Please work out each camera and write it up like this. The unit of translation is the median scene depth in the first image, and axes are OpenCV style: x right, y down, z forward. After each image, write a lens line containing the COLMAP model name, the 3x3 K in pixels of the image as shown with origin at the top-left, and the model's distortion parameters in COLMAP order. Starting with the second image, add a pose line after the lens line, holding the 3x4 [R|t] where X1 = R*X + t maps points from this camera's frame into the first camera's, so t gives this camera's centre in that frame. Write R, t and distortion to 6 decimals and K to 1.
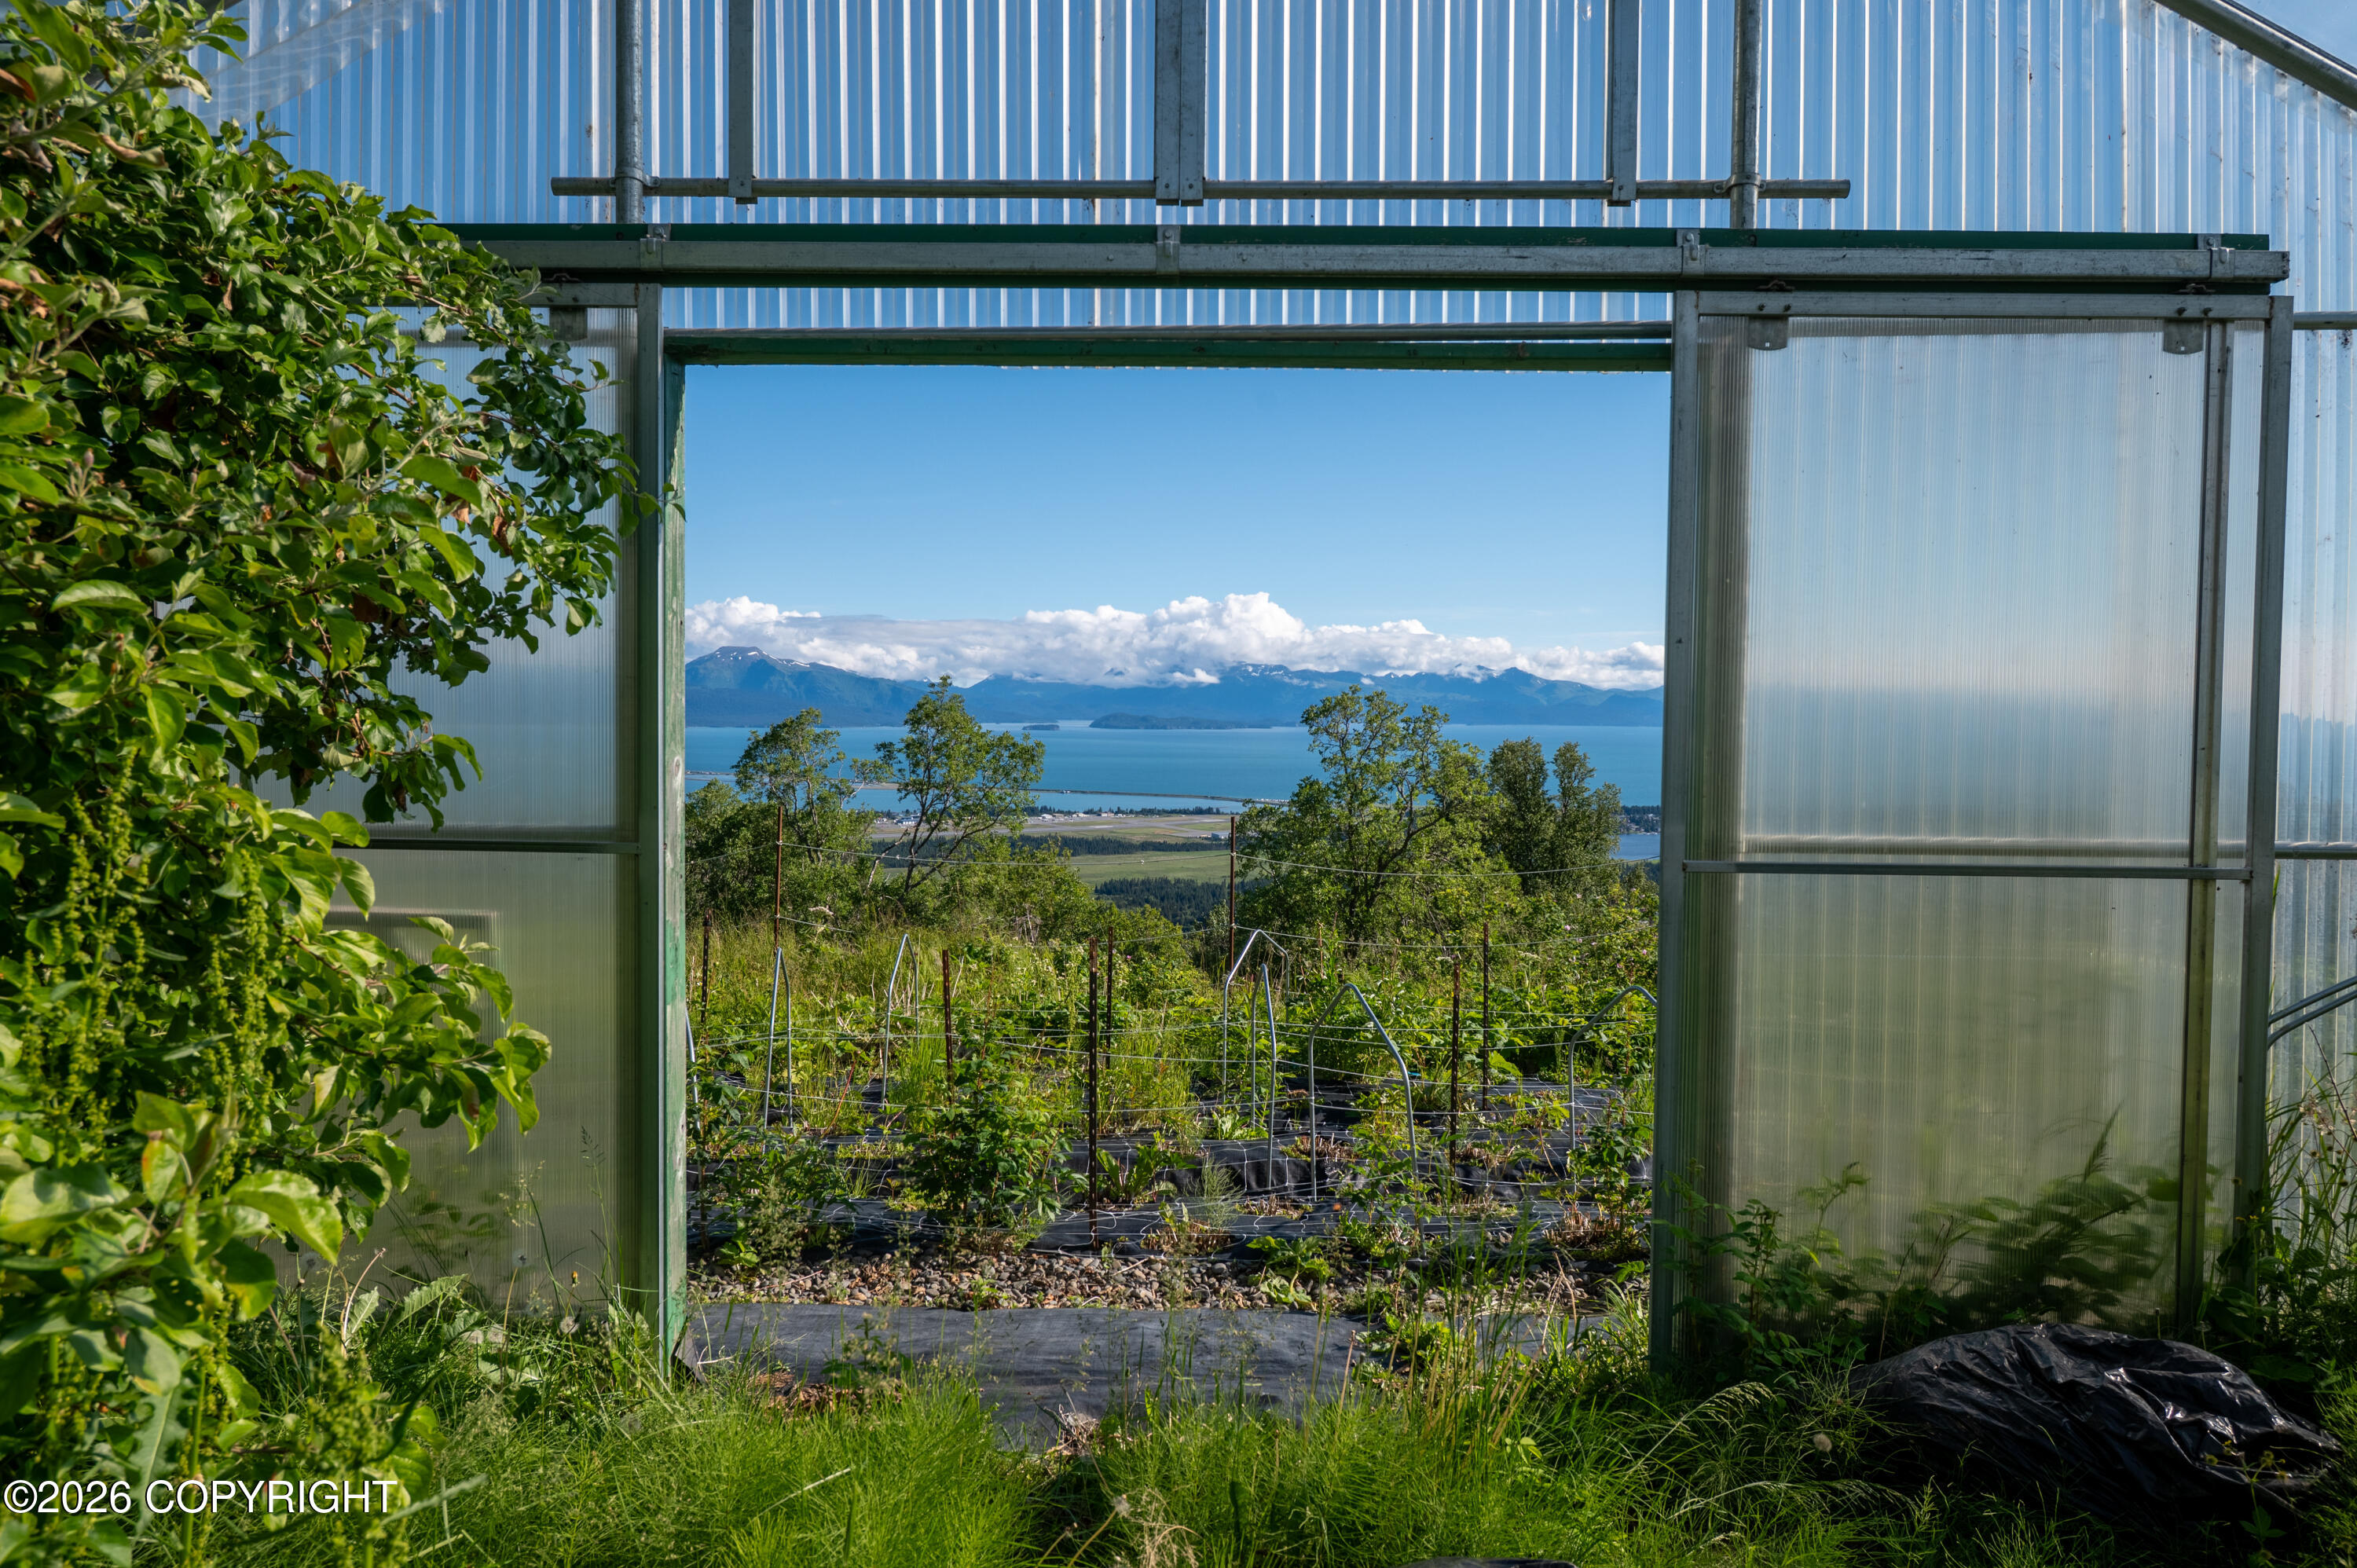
lens RADIAL K [[1596.7, 0, 1178.5], [0, 1596.7, 784.0], [0, 0, 1]] dist [-0.008213, -0.001916]
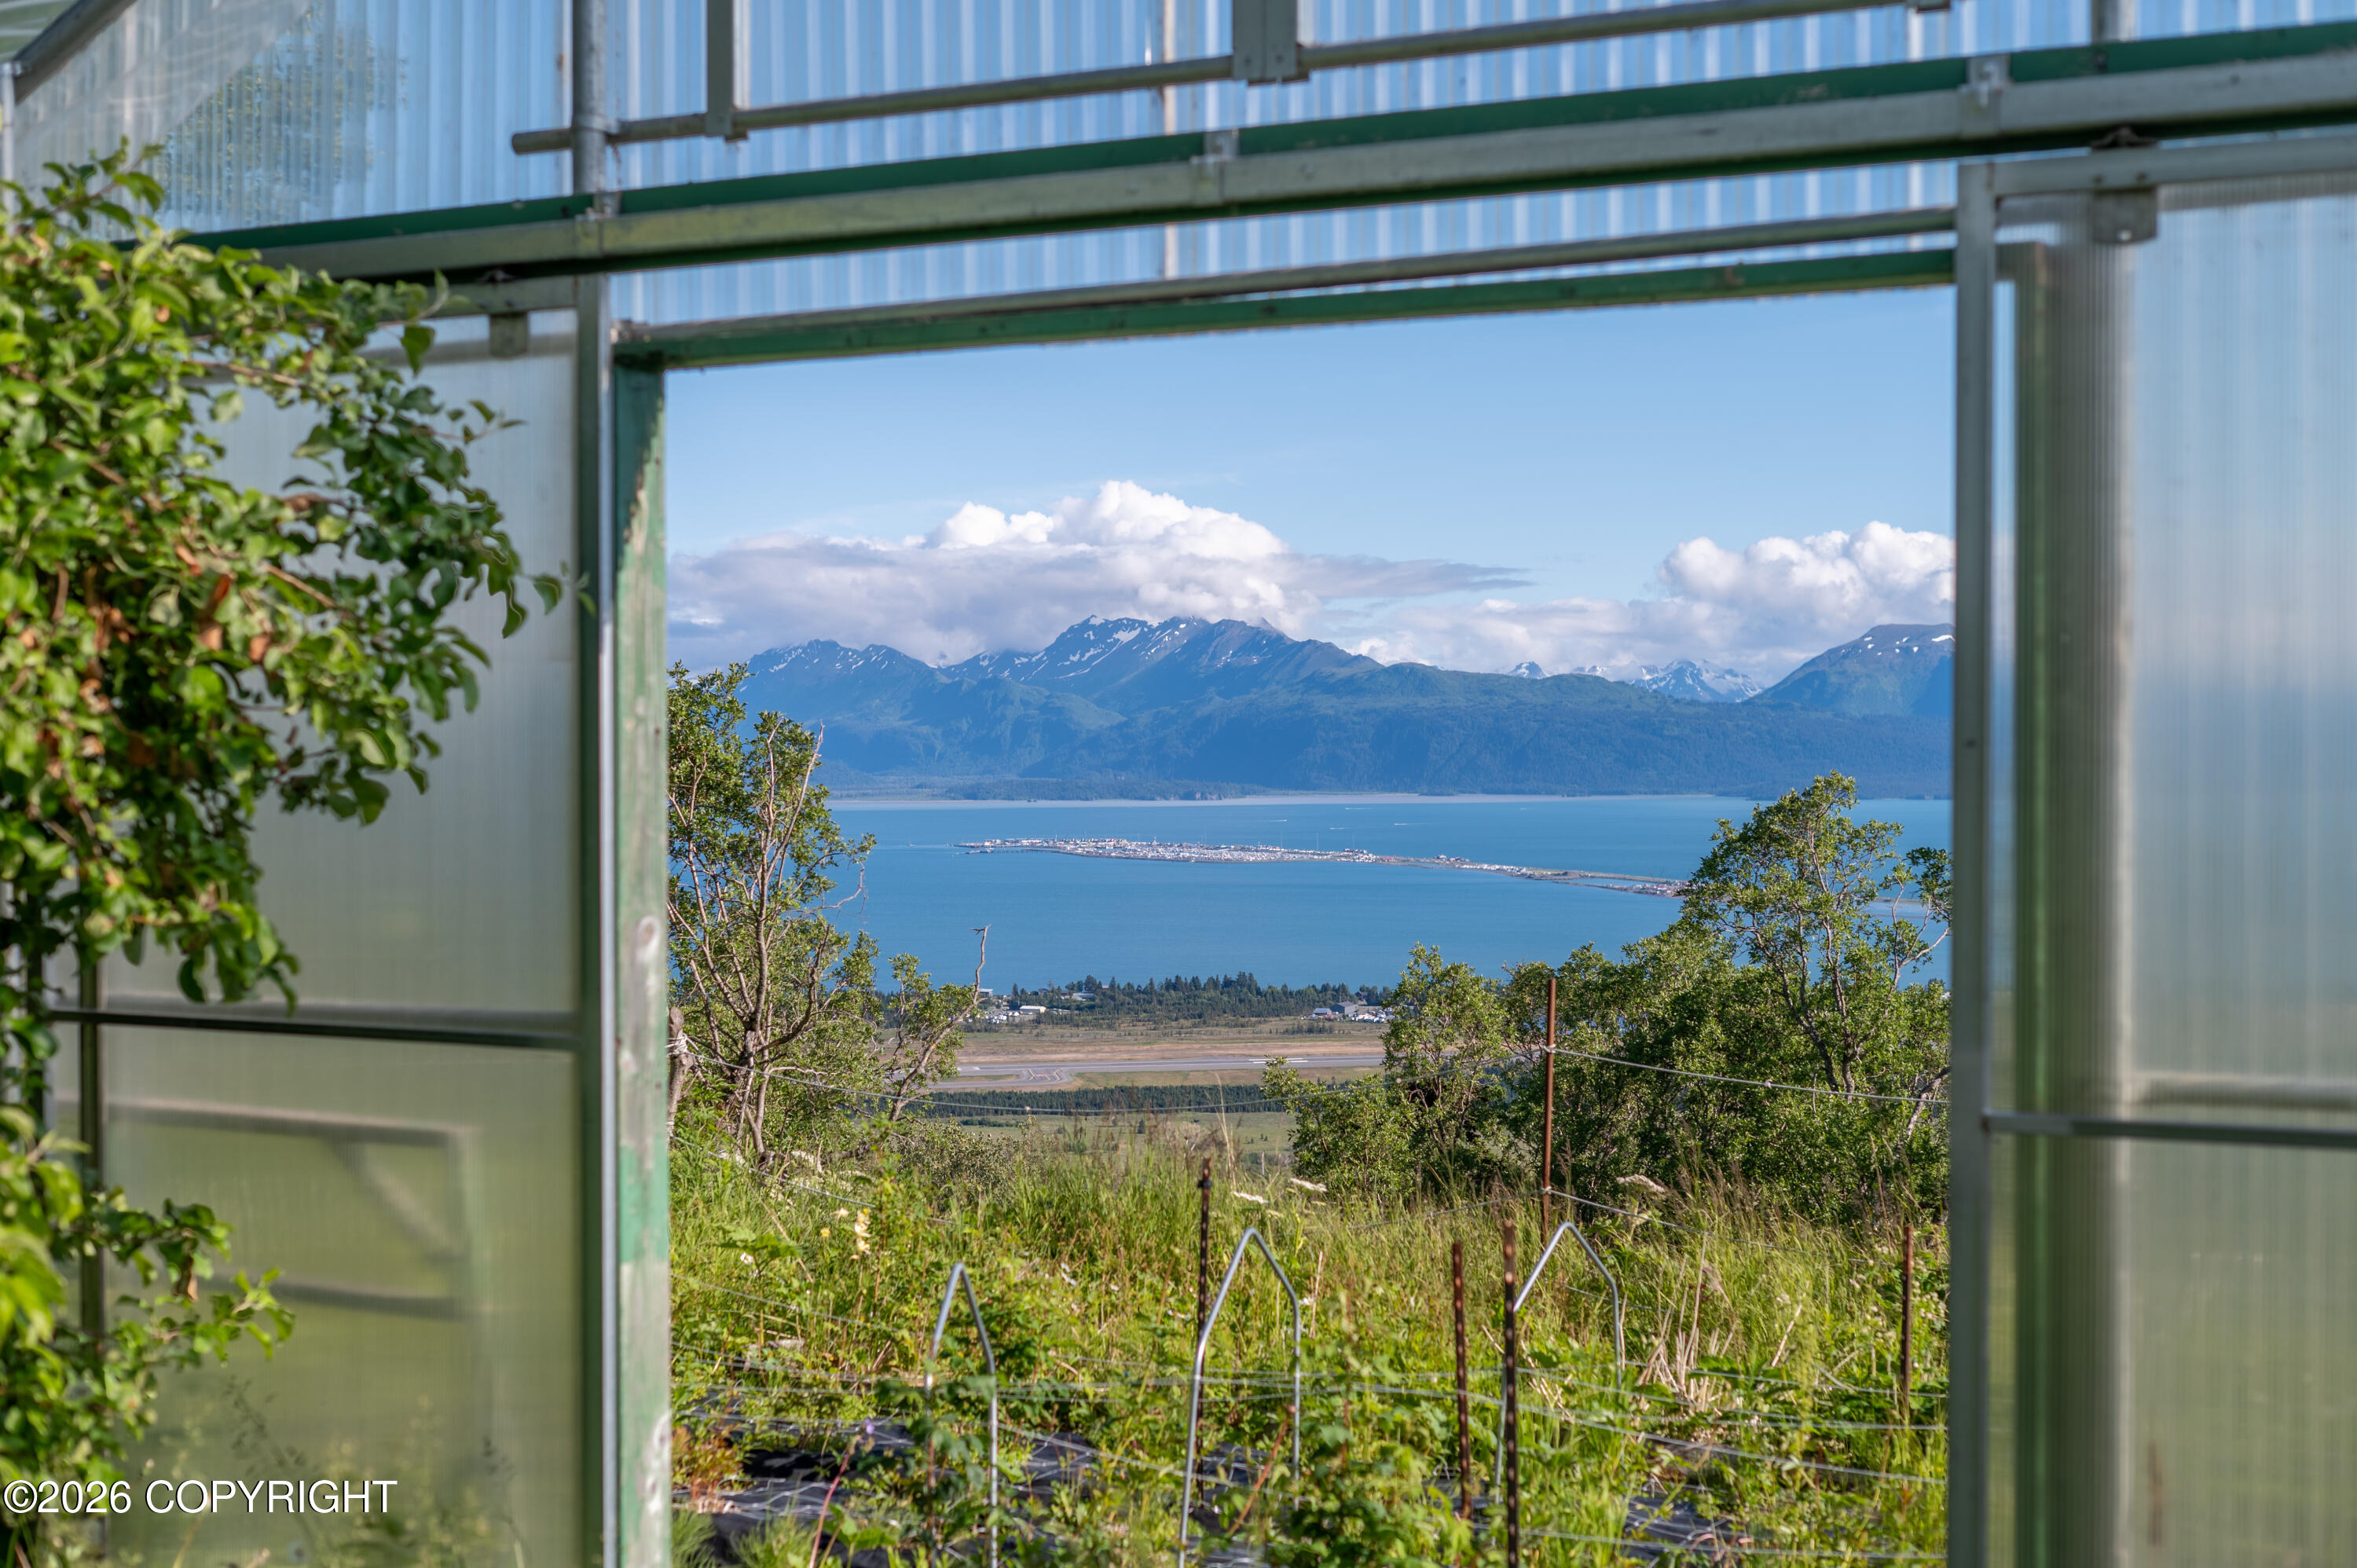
lens RADIAL K [[3565.2, 0, 1178.5], [0, 3565.2, 784.0], [0, 0, 1]] dist [-0.001216, -0.004895]
pose [[0.882962, -0.006704, -0.469397, 0.658766], [-0.011348, 0.999301, -0.035618, -0.023080], [0.469308, 0.036776, 0.882268, -0.306762]]
